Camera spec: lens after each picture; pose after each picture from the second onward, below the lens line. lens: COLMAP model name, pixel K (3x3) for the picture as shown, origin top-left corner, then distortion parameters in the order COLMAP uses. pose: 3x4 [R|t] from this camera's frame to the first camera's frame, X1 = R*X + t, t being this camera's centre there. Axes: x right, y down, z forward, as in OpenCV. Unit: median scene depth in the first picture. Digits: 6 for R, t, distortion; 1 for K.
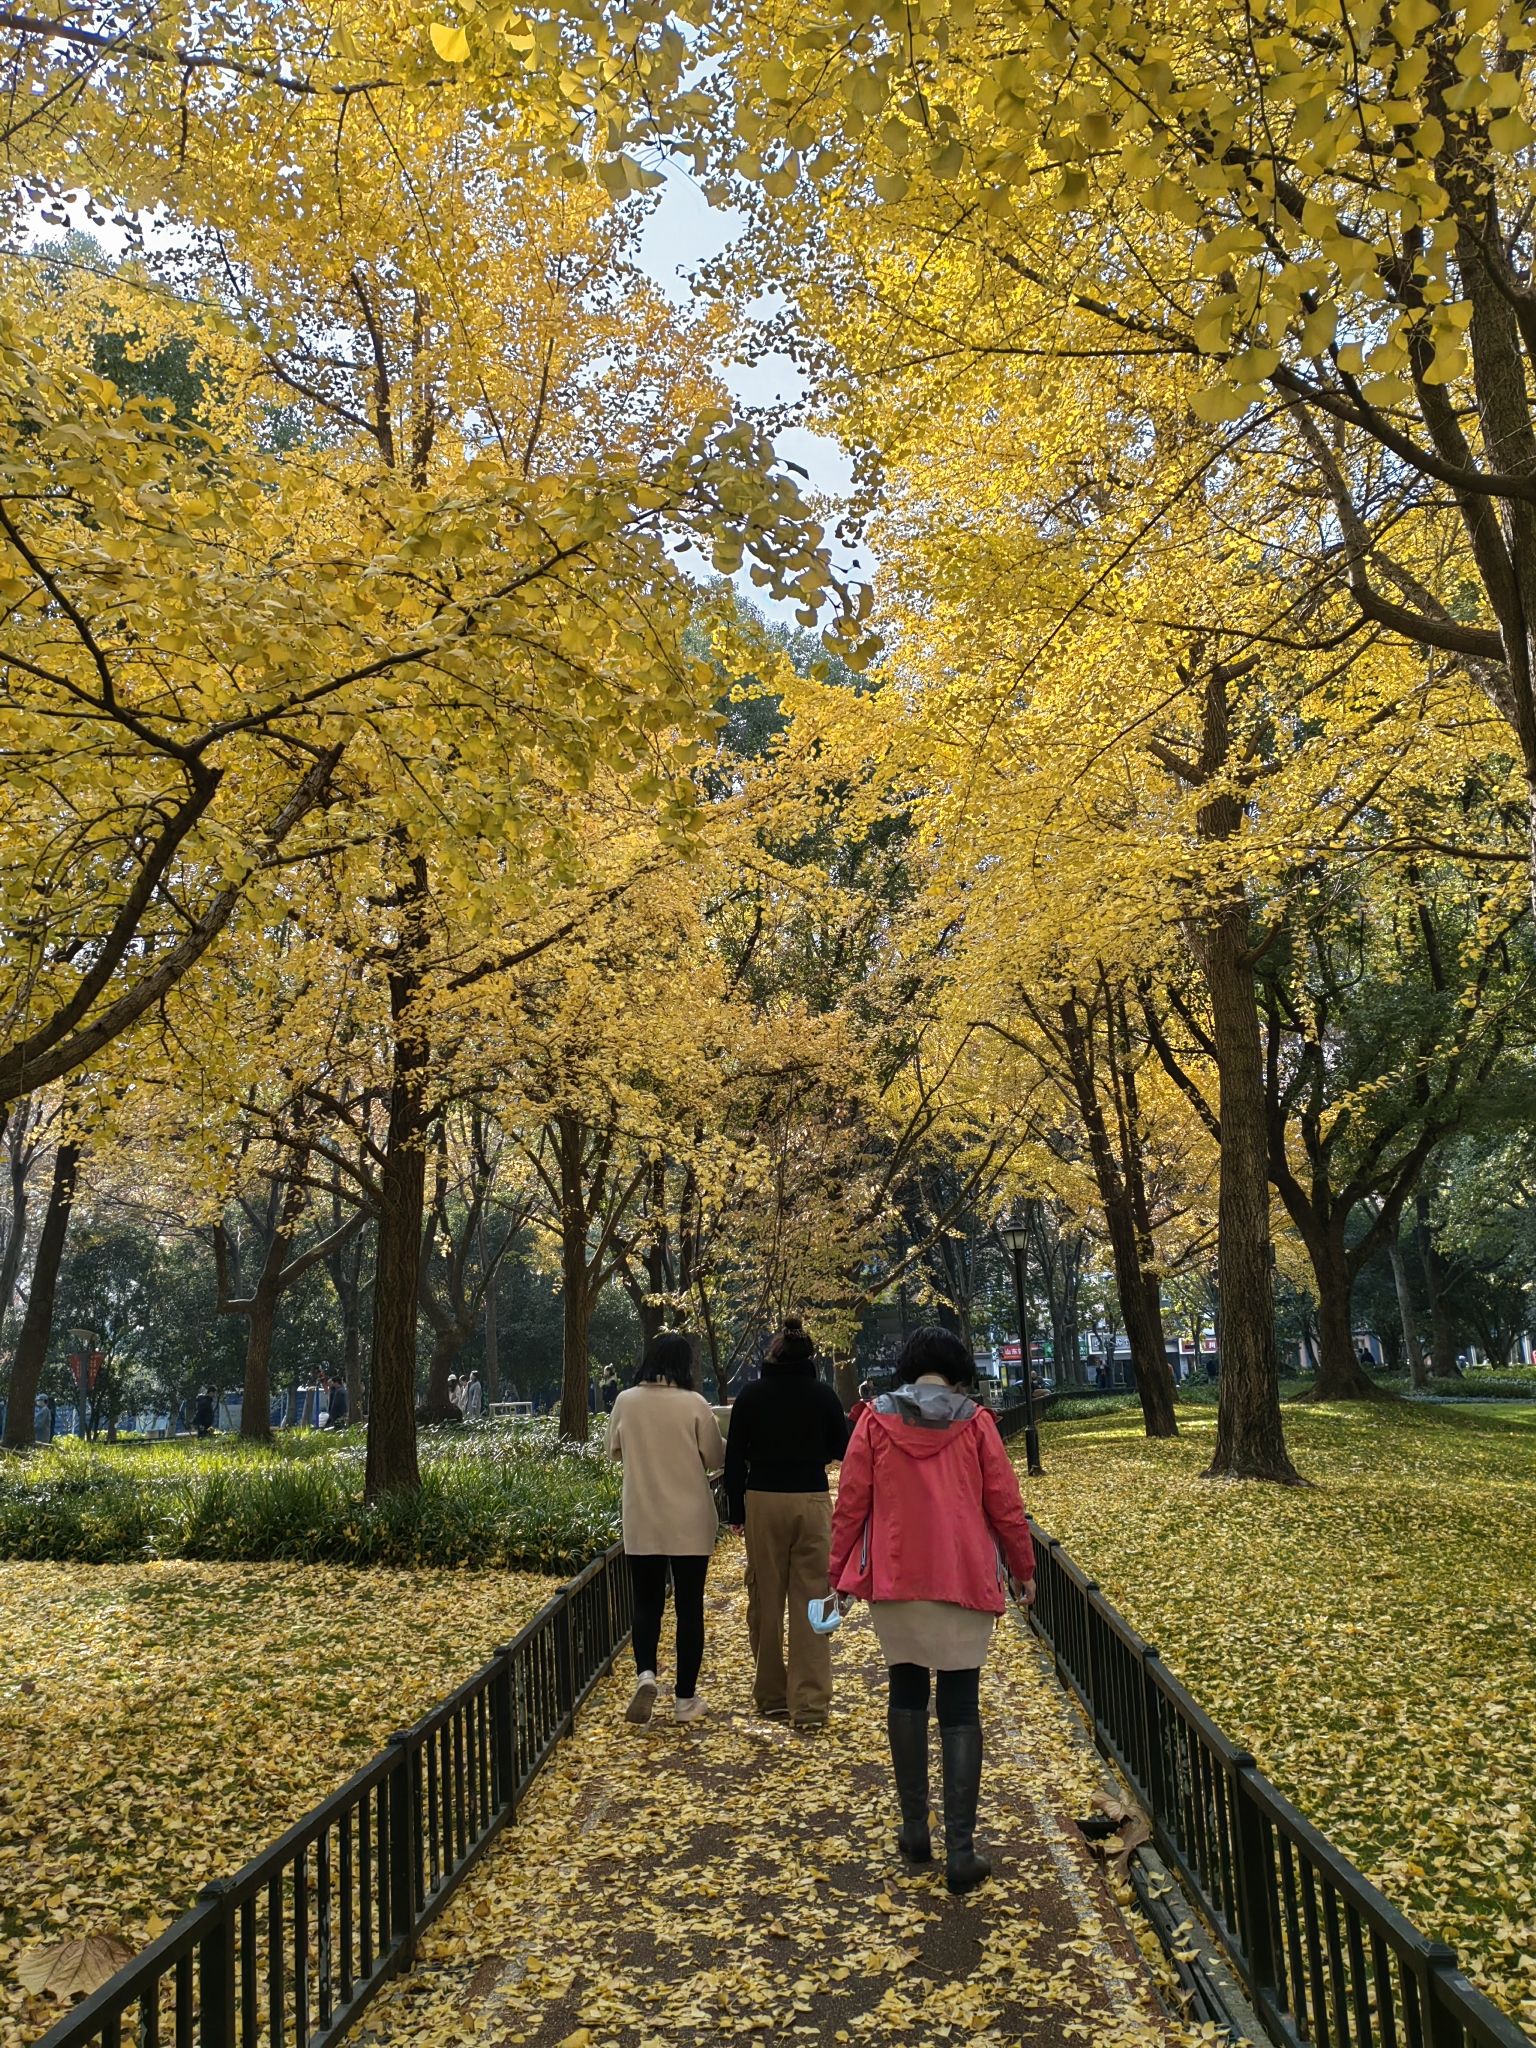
lens RADIAL K [[1636.7, 0, 762.4], [0, 1636.7, 967.6], [0, 0, 1]] dist [-0.003342, -0.000566]
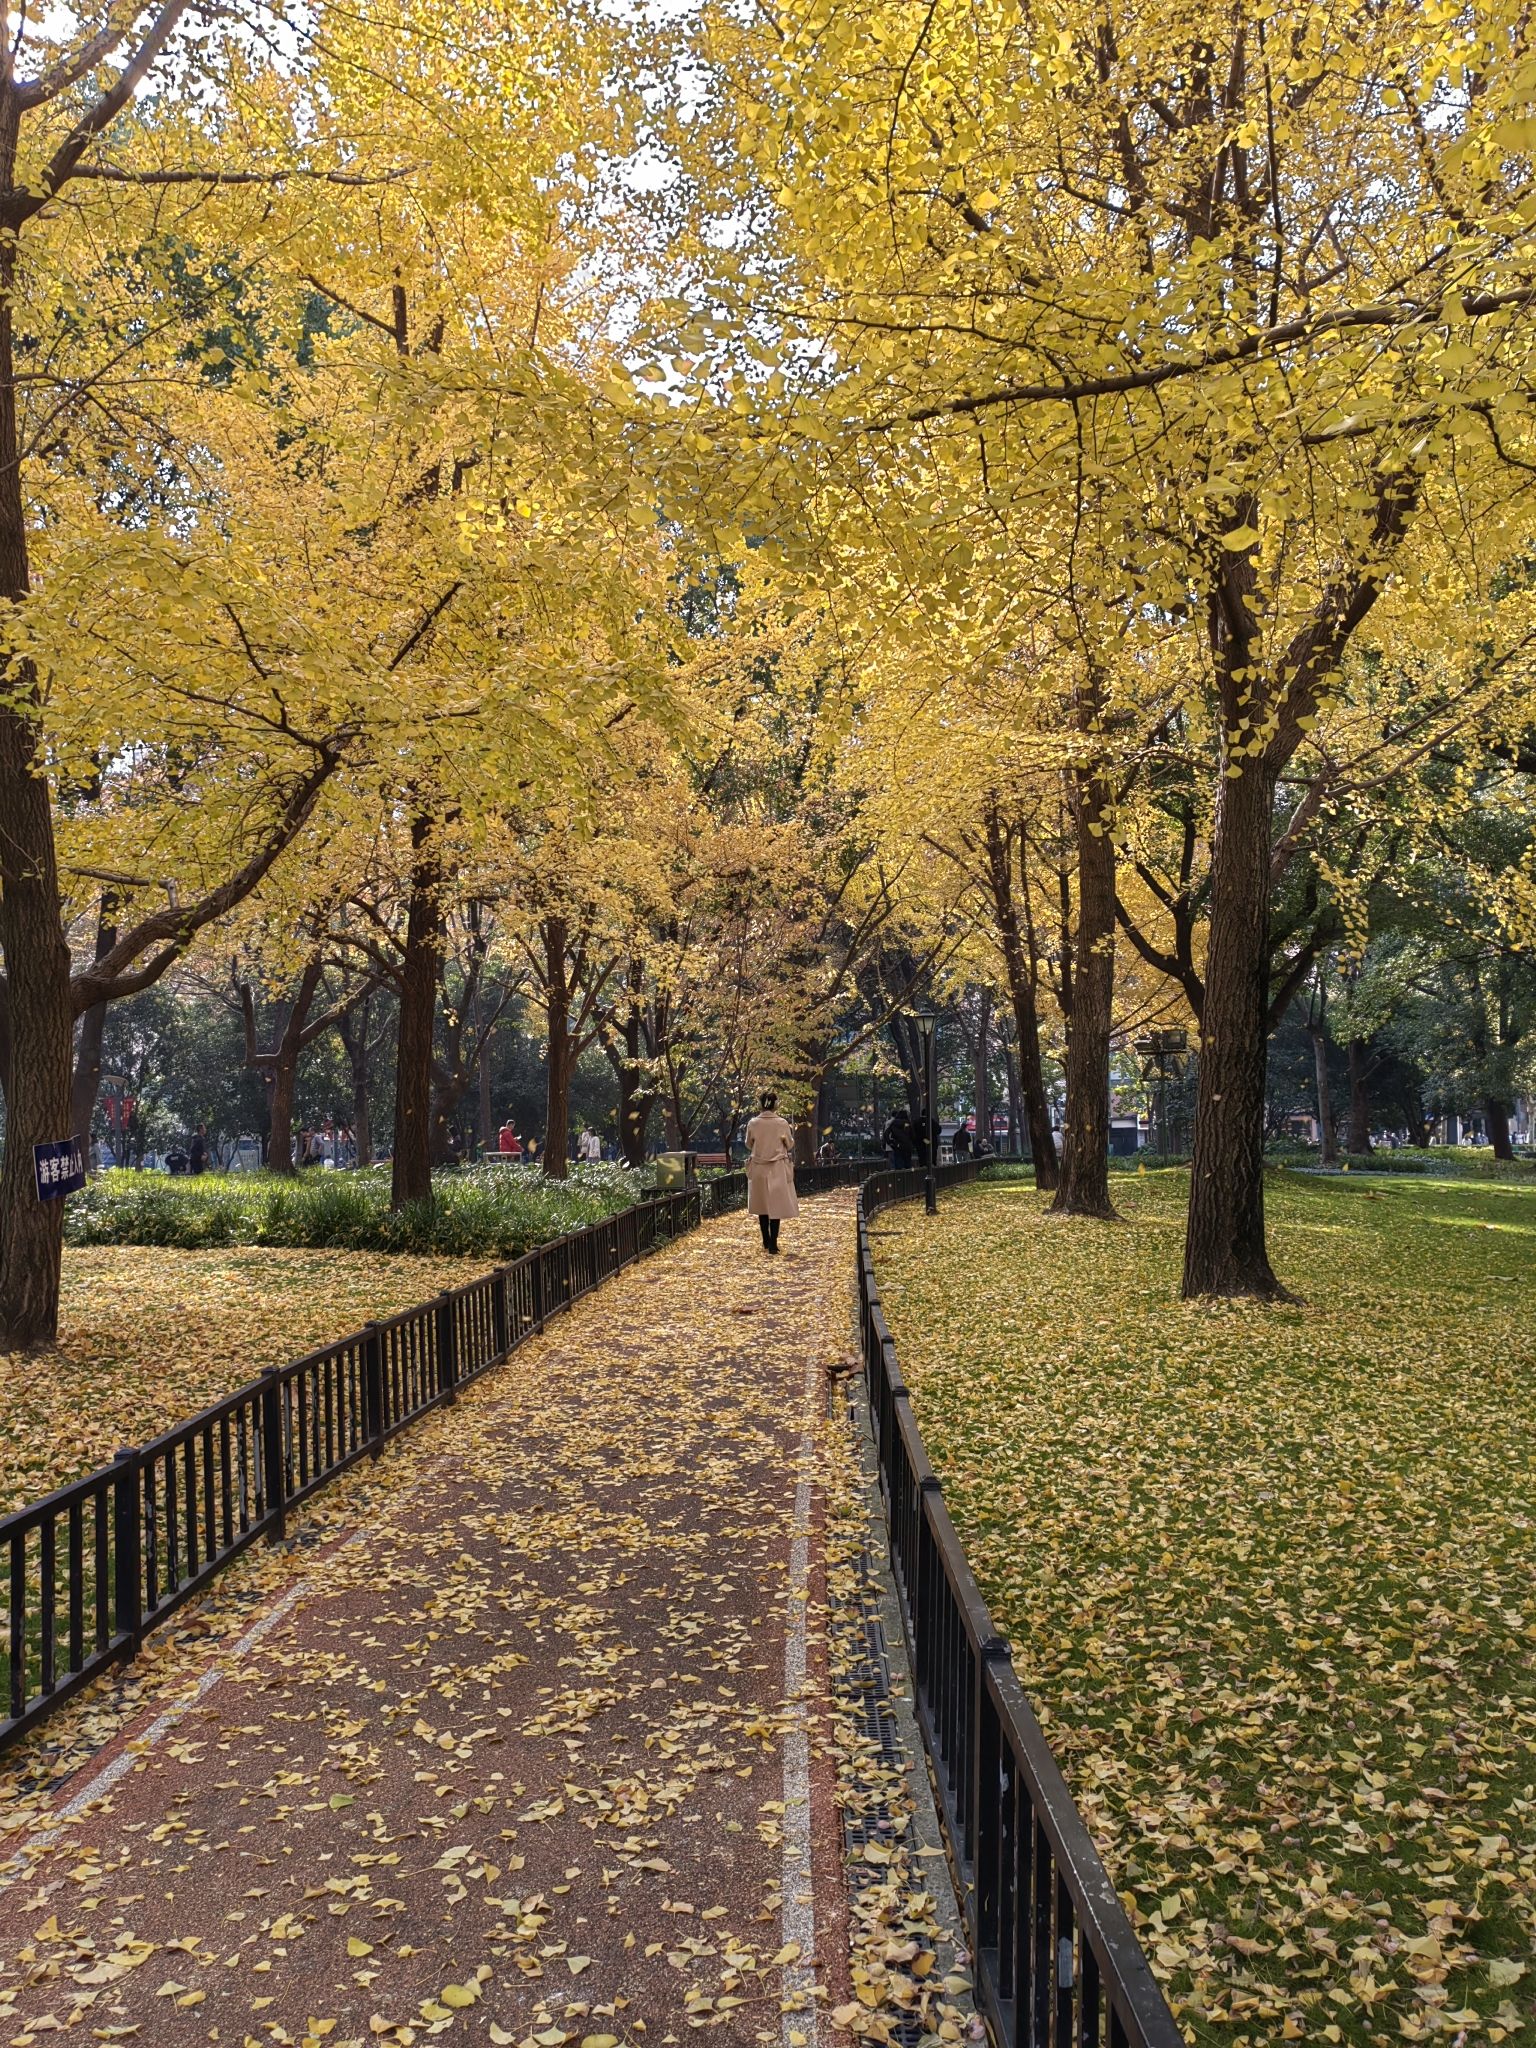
lens RADIAL K [[1636.7, 0, 762.4], [0, 1636.7, 967.6], [0, 0, 1]] dist [-0.003342, -0.000566]
pose [[0.999567, 0.028527, 0.007279, 0.025393], [-0.029262, 0.989870, 0.138925, -0.037476], [-0.003242, -0.139078, 0.990276, -0.178841]]
